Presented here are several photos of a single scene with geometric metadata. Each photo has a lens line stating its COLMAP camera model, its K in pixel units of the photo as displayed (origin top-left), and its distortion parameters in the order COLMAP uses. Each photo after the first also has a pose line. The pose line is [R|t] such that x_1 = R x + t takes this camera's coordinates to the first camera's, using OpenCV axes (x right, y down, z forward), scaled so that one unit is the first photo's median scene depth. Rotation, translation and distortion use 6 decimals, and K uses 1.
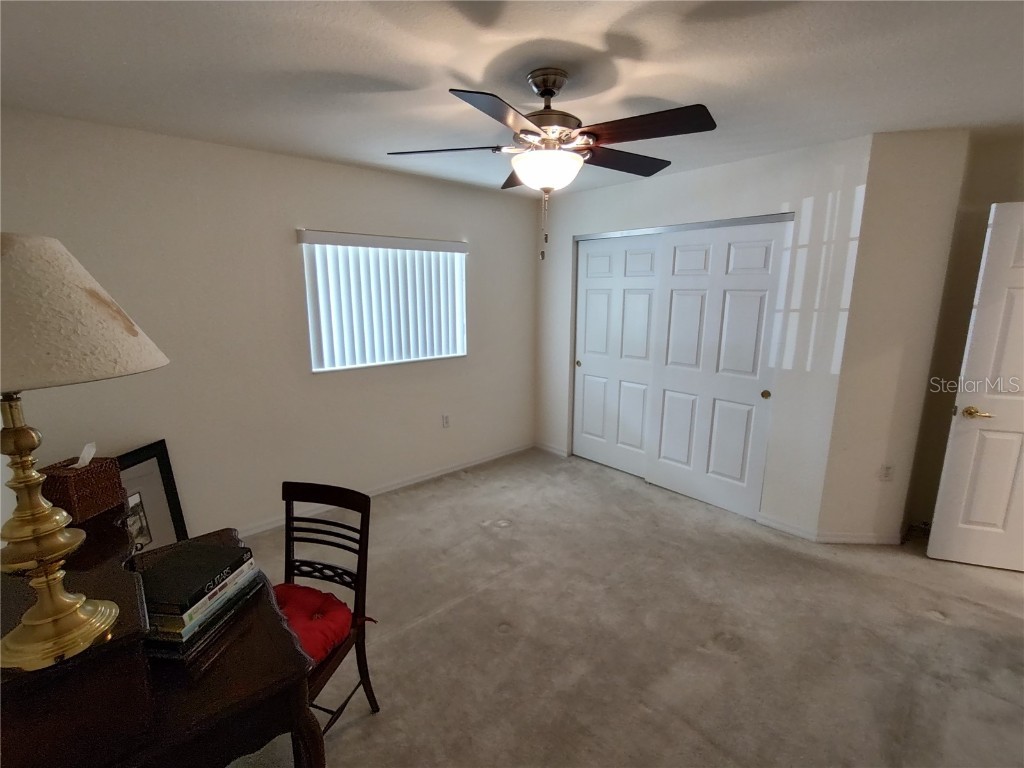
lens RADIAL K [[465.2, 0, 508.4], [0, 465.2, 383.4], [0, 0, 1]] dist [-0.001512, -0.000807]
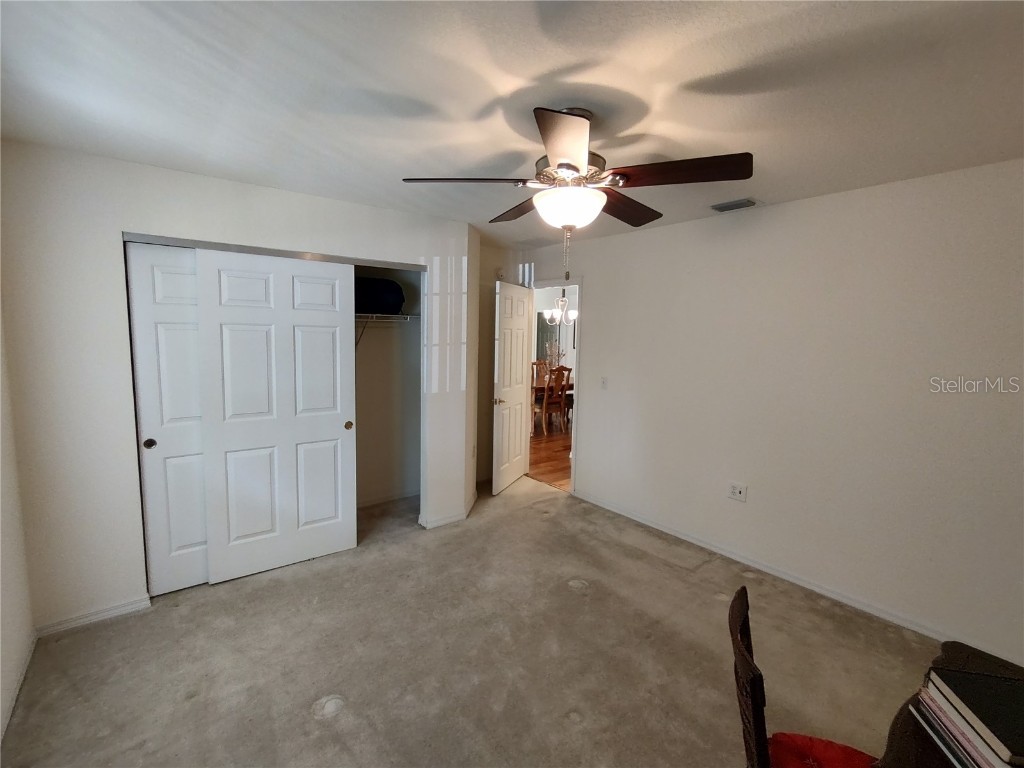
lens RADIAL K [[465.2, 0, 508.4], [0, 465.2, 383.6], [0, 0, 1]] dist [-0.001512, -0.000807]
pose [[0.062815, -0.110441, 0.991896, -0.500194], [0.175826, 0.979538, 0.097930, -0.118185], [-0.982415, 0.168249, 0.080948, 0.599955]]
